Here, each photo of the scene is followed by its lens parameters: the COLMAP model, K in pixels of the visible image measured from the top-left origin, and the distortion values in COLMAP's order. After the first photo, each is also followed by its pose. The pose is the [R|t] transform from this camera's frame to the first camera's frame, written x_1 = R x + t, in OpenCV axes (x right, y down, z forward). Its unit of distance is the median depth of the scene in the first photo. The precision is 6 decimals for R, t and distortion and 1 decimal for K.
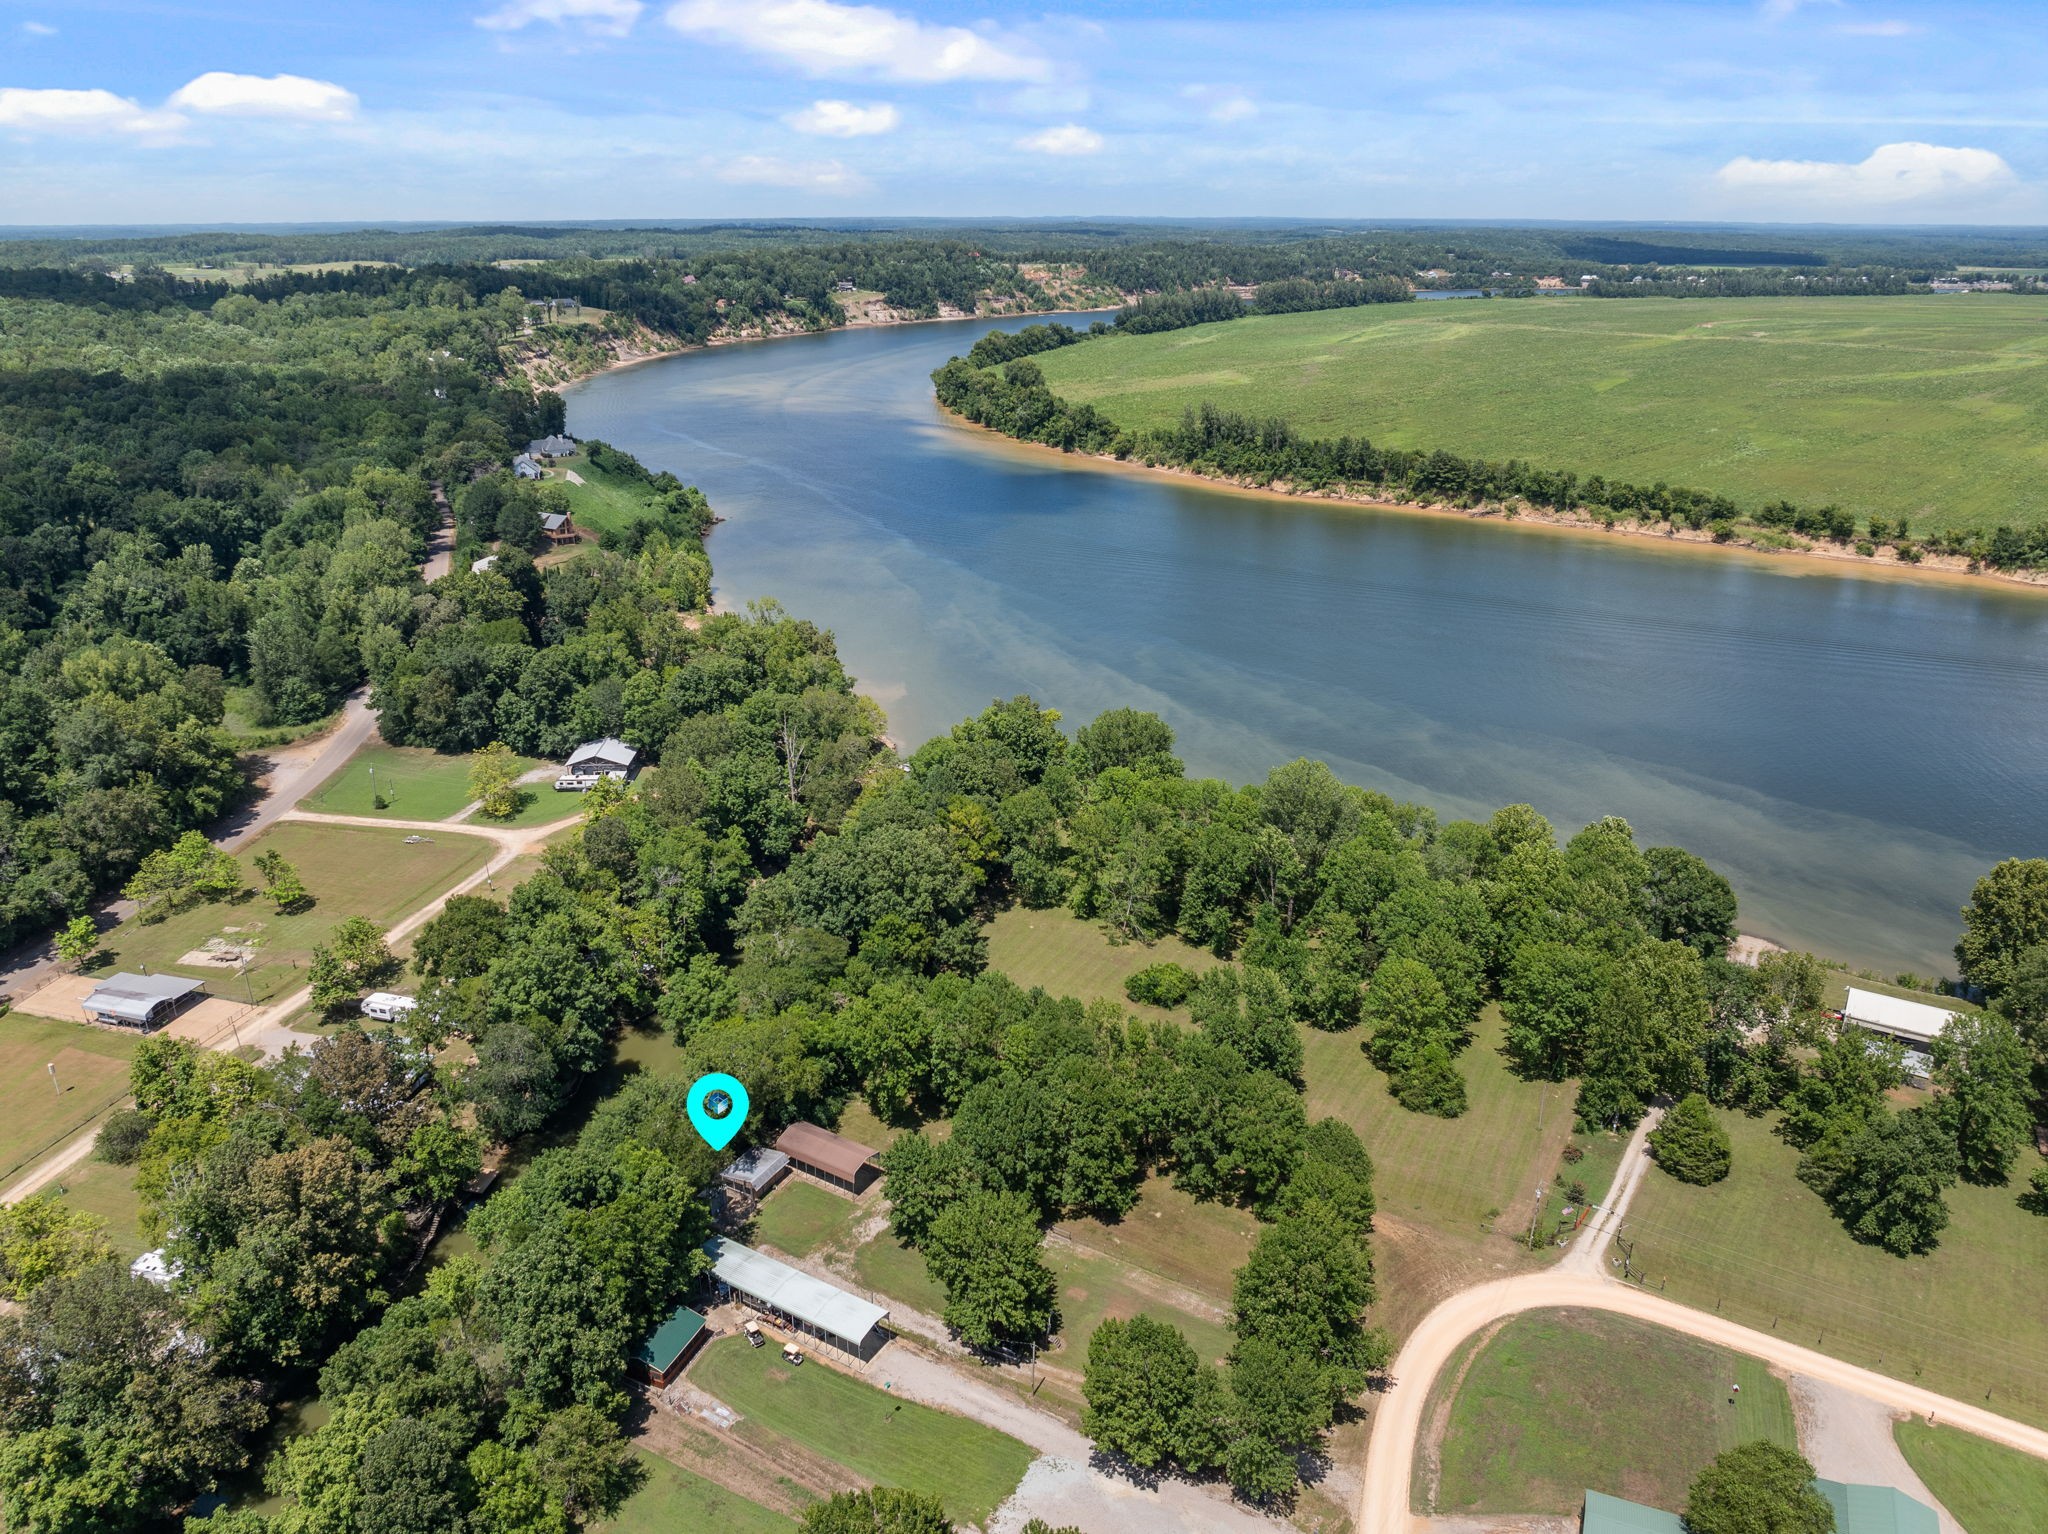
lens RADIAL K [[1429.7, 0, 1024.8], [0, 1429.7, 763.4], [0, 0, 1]] dist [-0.053315, 0.008321]
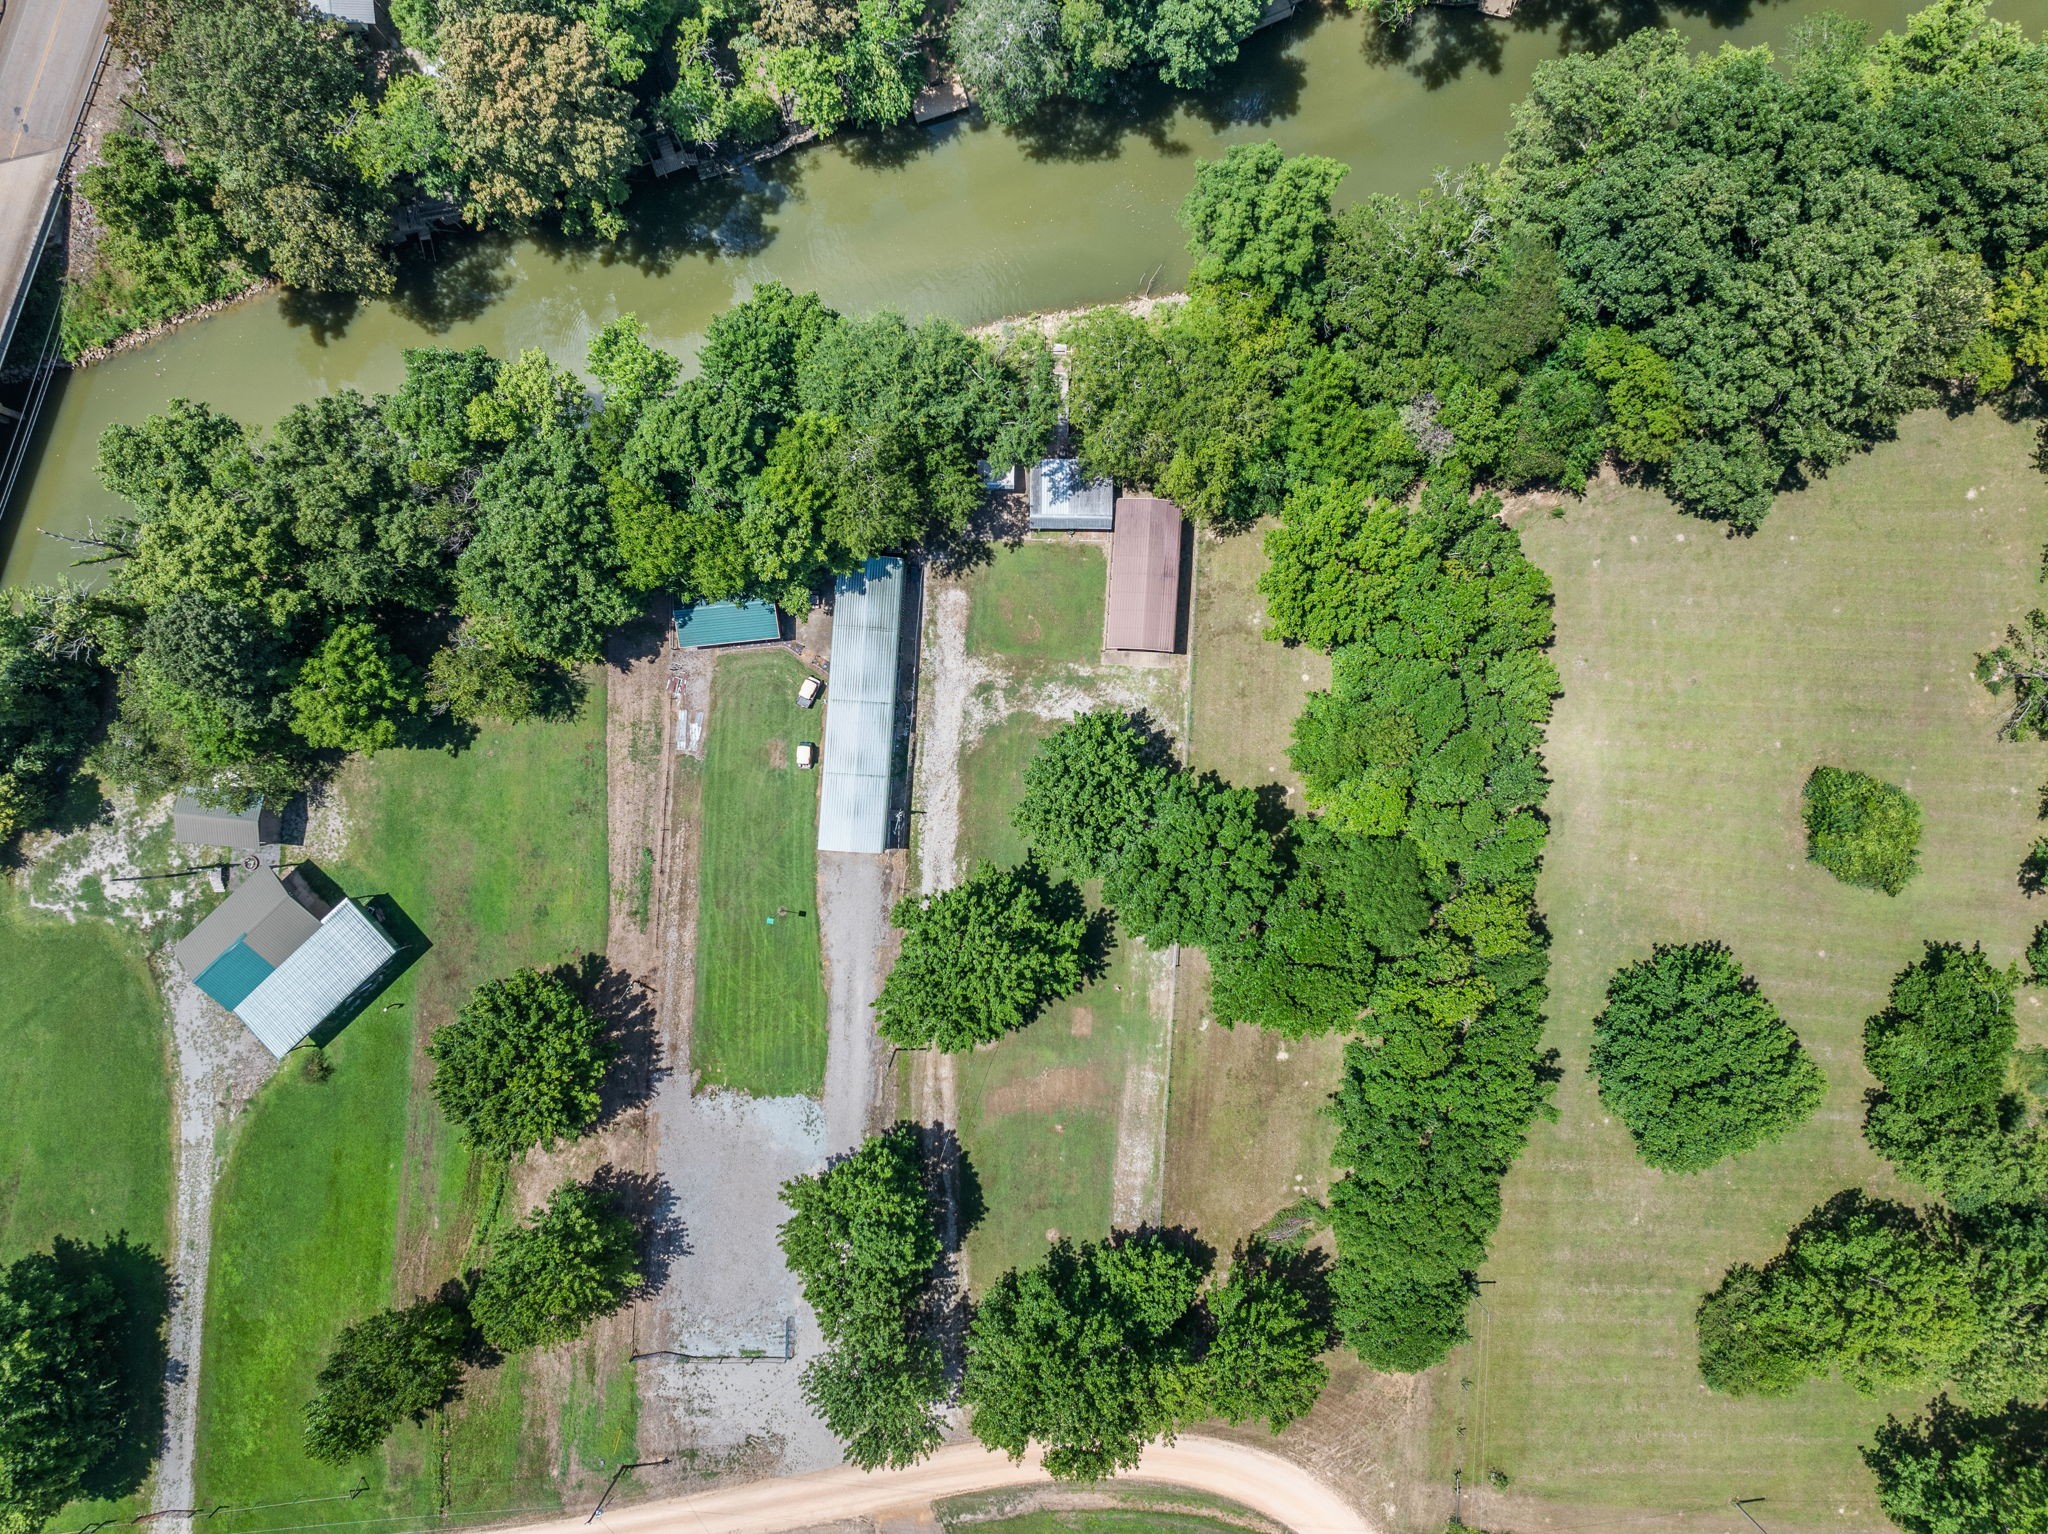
lens RADIAL K [[1429.7, 0, 1024.8], [0, 1429.7, 763.4], [0, 0, 1]] dist [-0.053315, 0.008321]
pose [[0.459645, 0.887915, -0.018268, -0.086465], [-0.314788, 0.182120, 0.931526, -0.352583], [0.830443, -0.422421, 0.363216, 0.786420]]
